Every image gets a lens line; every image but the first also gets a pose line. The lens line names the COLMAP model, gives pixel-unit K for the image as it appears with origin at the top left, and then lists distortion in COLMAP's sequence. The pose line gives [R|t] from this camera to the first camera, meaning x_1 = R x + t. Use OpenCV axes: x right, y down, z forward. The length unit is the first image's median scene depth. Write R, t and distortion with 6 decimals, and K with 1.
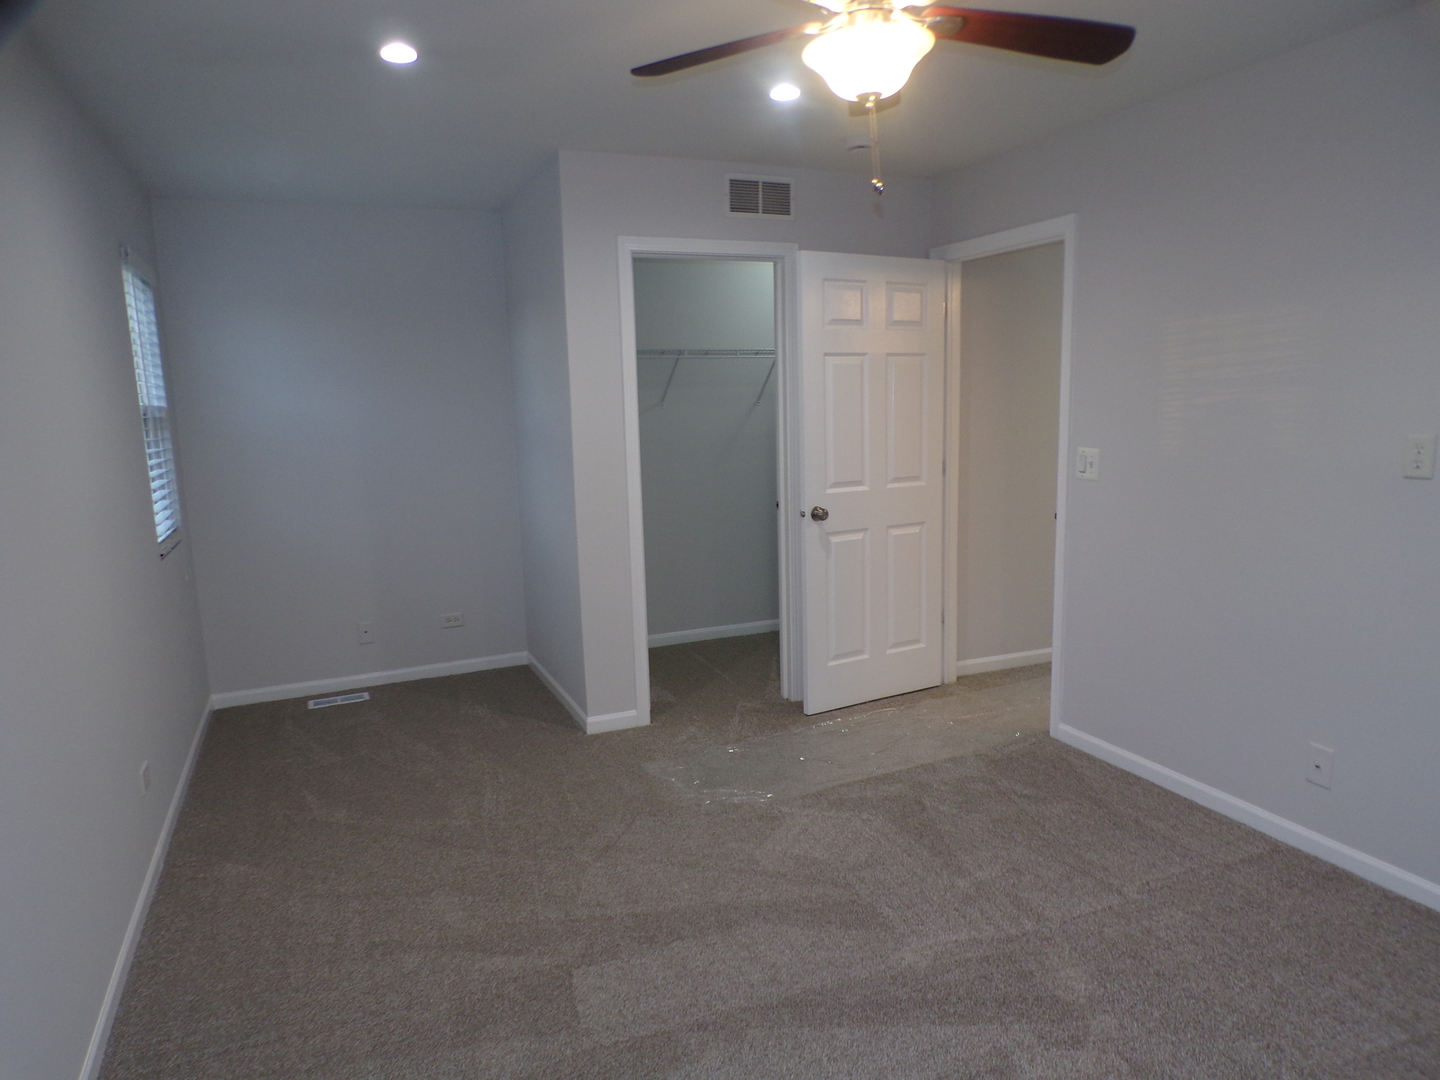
lens RADIAL K [[979.4, 0, 714.1], [0, 979.4, 537.6], [0, 0, 1]] dist [-0.008648, 0.008496]
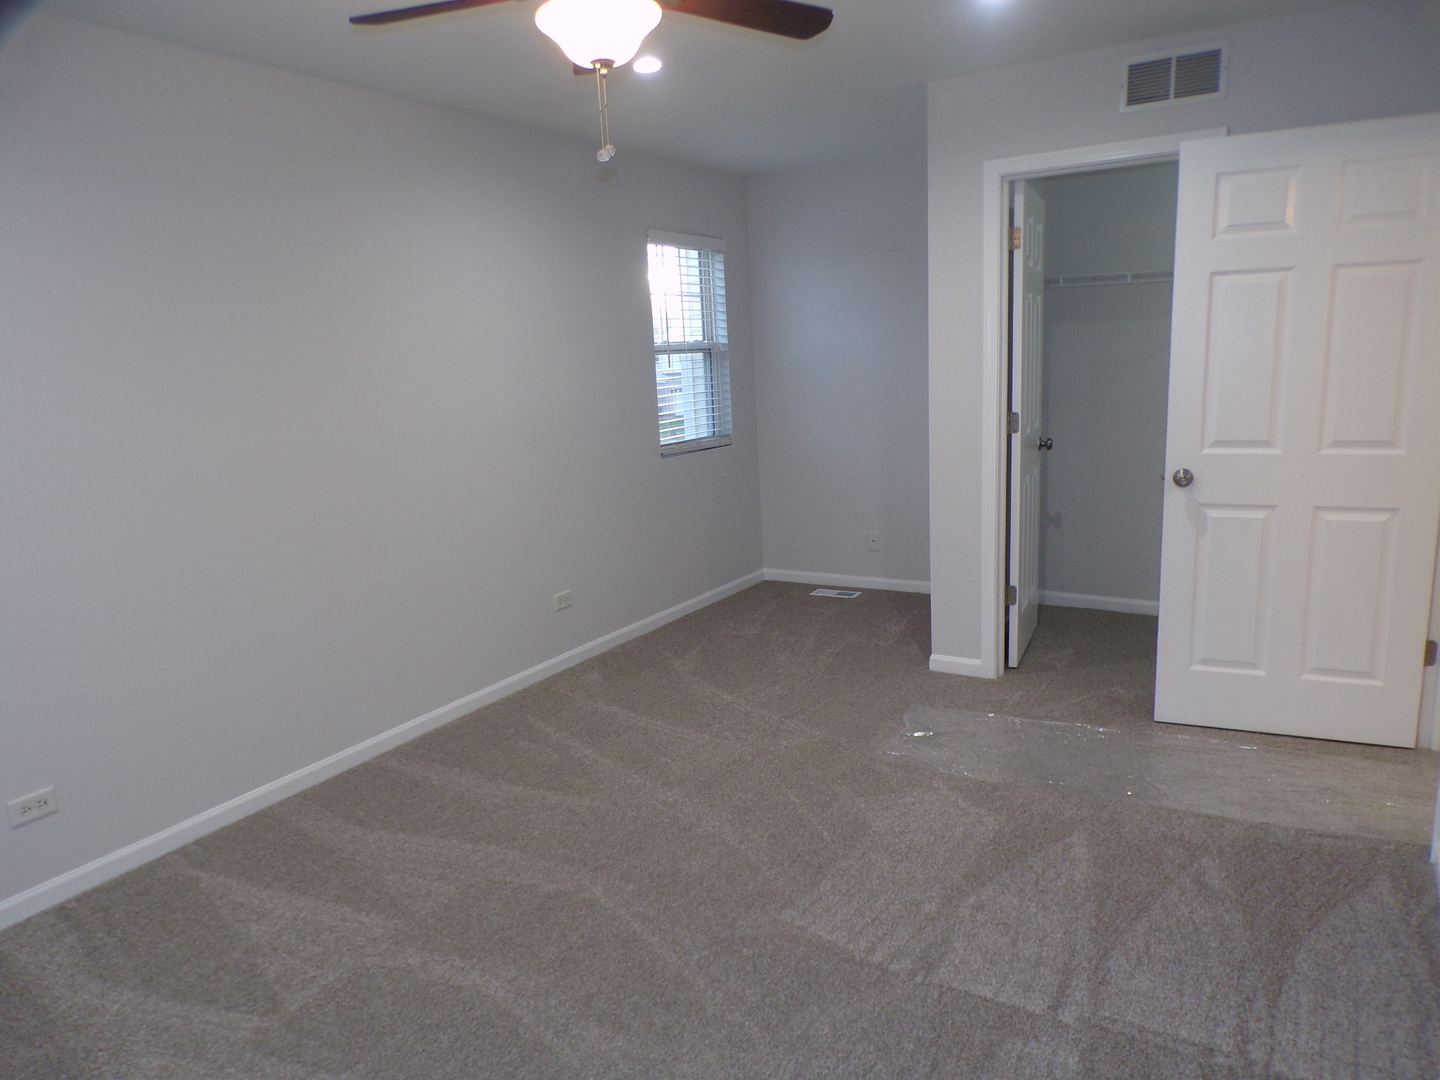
lens RADIAL K [[979.4, 0, 712.6], [0, 979.4, 541.2], [0, 0, 1]] dist [-0.008648, 0.008496]
pose [[0.574749, 0.159836, -0.802568, 0.523854], [-0.086433, 0.987111, 0.134690, -0.047079], [0.813752, -0.008044, 0.581156, 0.219263]]
